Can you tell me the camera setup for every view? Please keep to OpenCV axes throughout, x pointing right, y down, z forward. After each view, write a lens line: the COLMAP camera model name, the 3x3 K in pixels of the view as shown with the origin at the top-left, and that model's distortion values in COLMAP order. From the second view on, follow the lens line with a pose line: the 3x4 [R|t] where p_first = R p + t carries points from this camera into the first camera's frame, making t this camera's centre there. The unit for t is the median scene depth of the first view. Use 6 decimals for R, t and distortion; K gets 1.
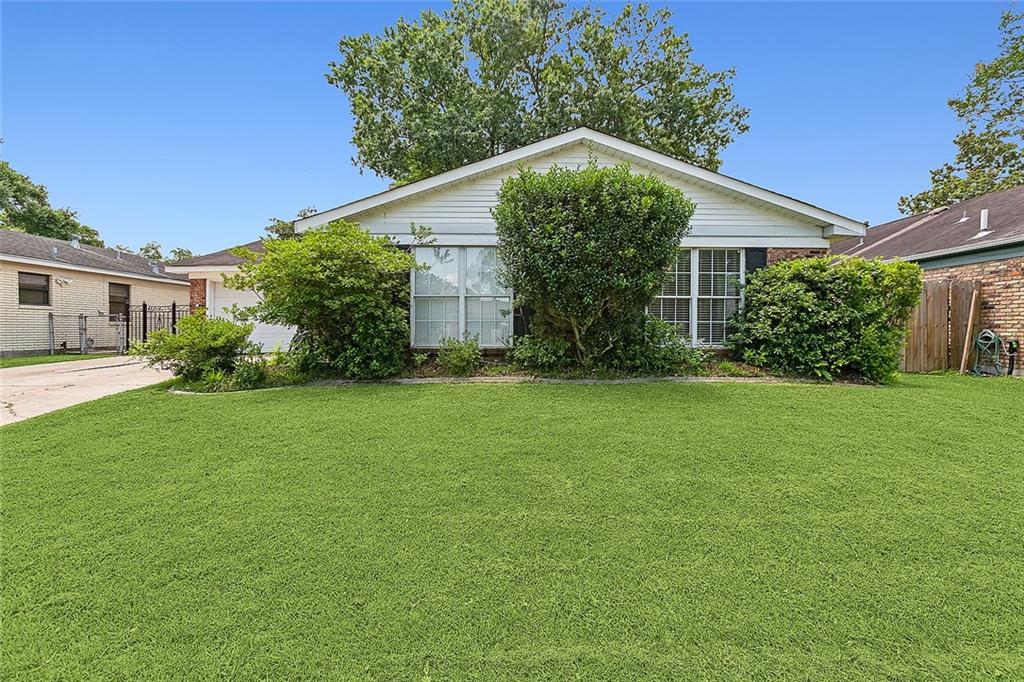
lens RADIAL K [[464.3, 0, 514.4], [0, 464.3, 328.9], [0, 0, 1]] dist [-0.000650, -0.000187]
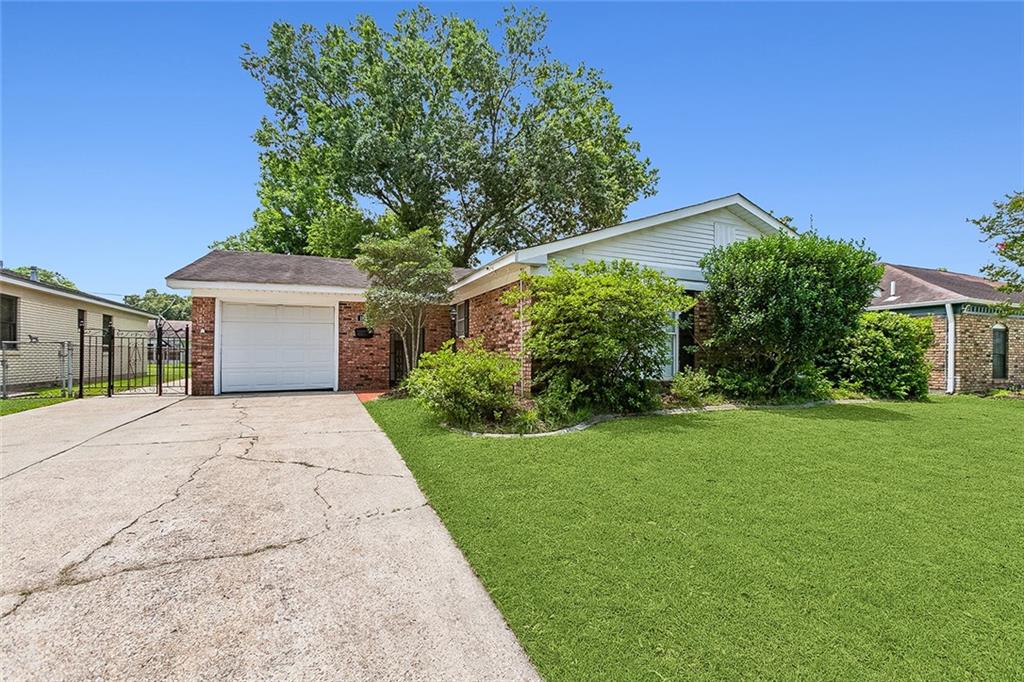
lens RADIAL K [[461.1, 0, 511.8], [0, 461.1, 363.2], [0, 0, 1]] dist [-0.000288, -0.000059]
pose [[0.929439, 0.002222, 0.368970, -0.481929], [-0.004511, 0.999976, 0.005340, -0.002090], [-0.368949, -0.006628, 0.929426, 0.072992]]
